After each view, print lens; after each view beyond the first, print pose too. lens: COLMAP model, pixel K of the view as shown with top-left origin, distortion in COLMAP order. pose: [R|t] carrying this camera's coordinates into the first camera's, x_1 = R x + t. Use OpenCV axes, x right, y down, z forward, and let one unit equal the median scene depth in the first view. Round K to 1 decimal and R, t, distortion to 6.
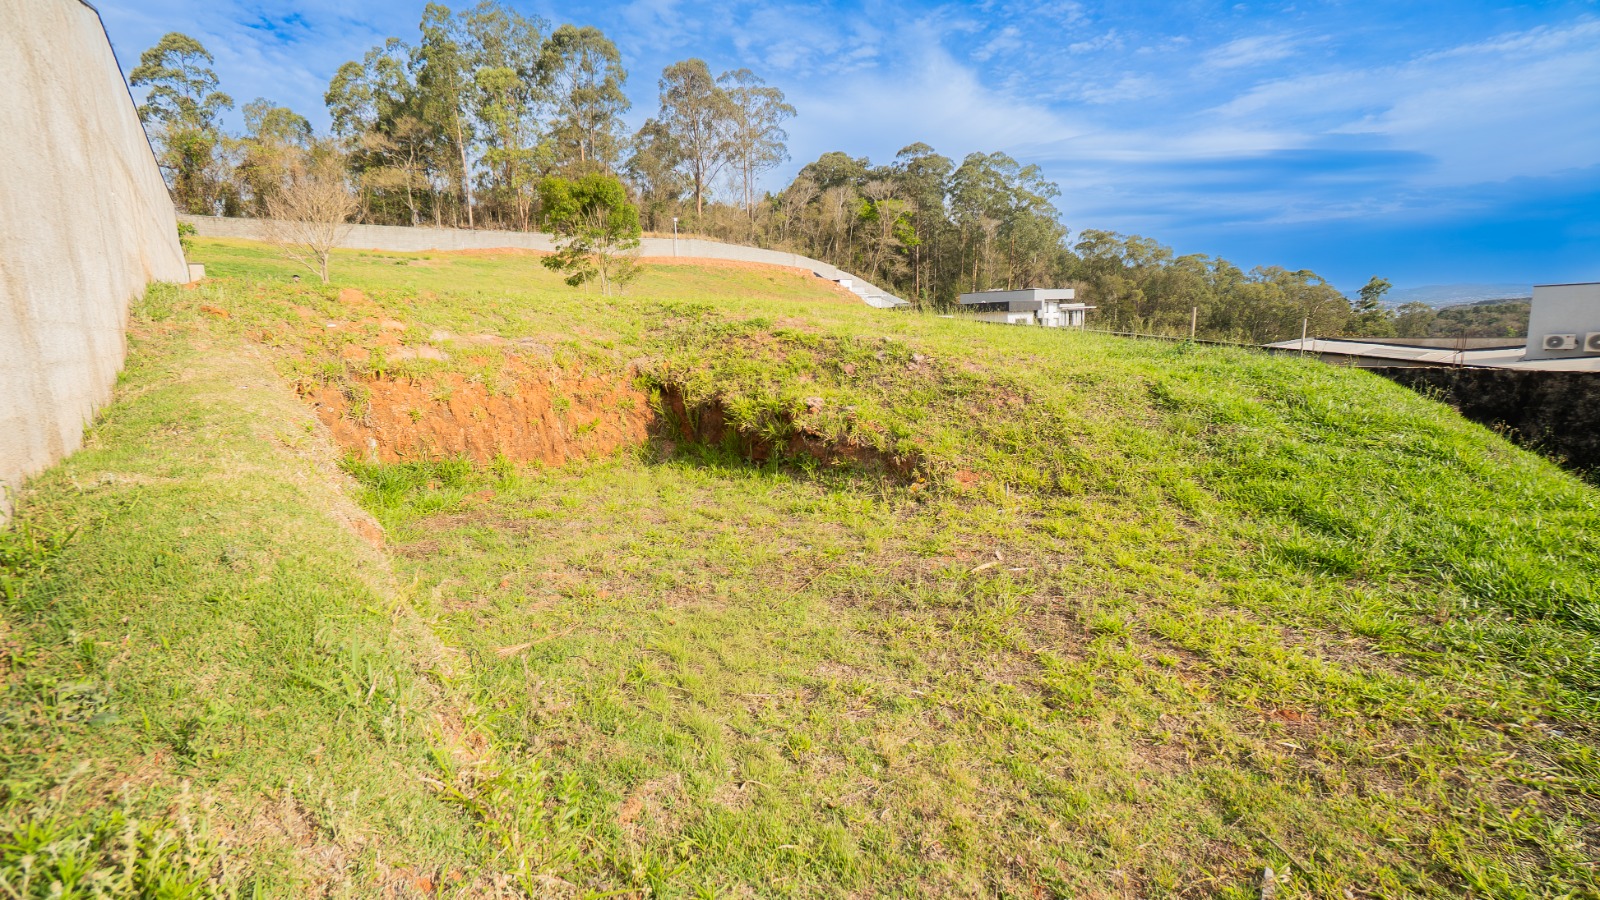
lens RADIAL K [[703.3, 0, 770.0], [0, 703.3, 441.1], [0, 0, 1]] dist [-0.052196, 0.017754]
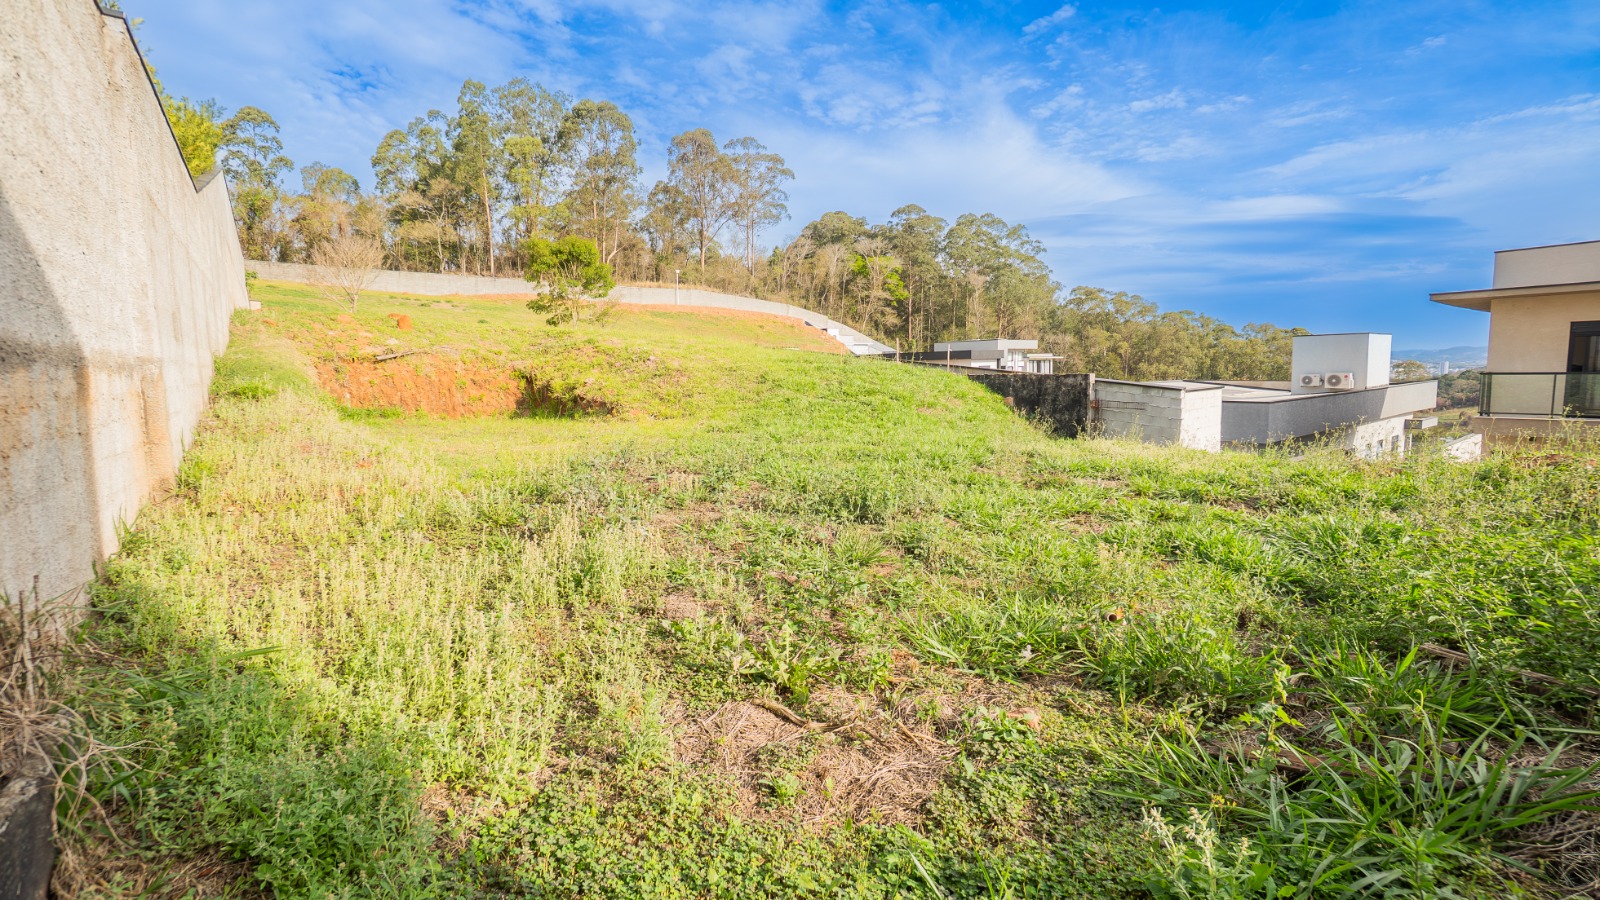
lens RADIAL K [[723.2, 0, 788.8], [0, 723.2, 444.9], [0, 0, 1]] dist [-0.056868, 0.021393]
pose [[0.999093, 0.025210, -0.034327, 0.107944], [-0.027558, 0.997183, -0.069759, 0.037377], [0.032472, 0.070641, 0.996973, -0.131734]]
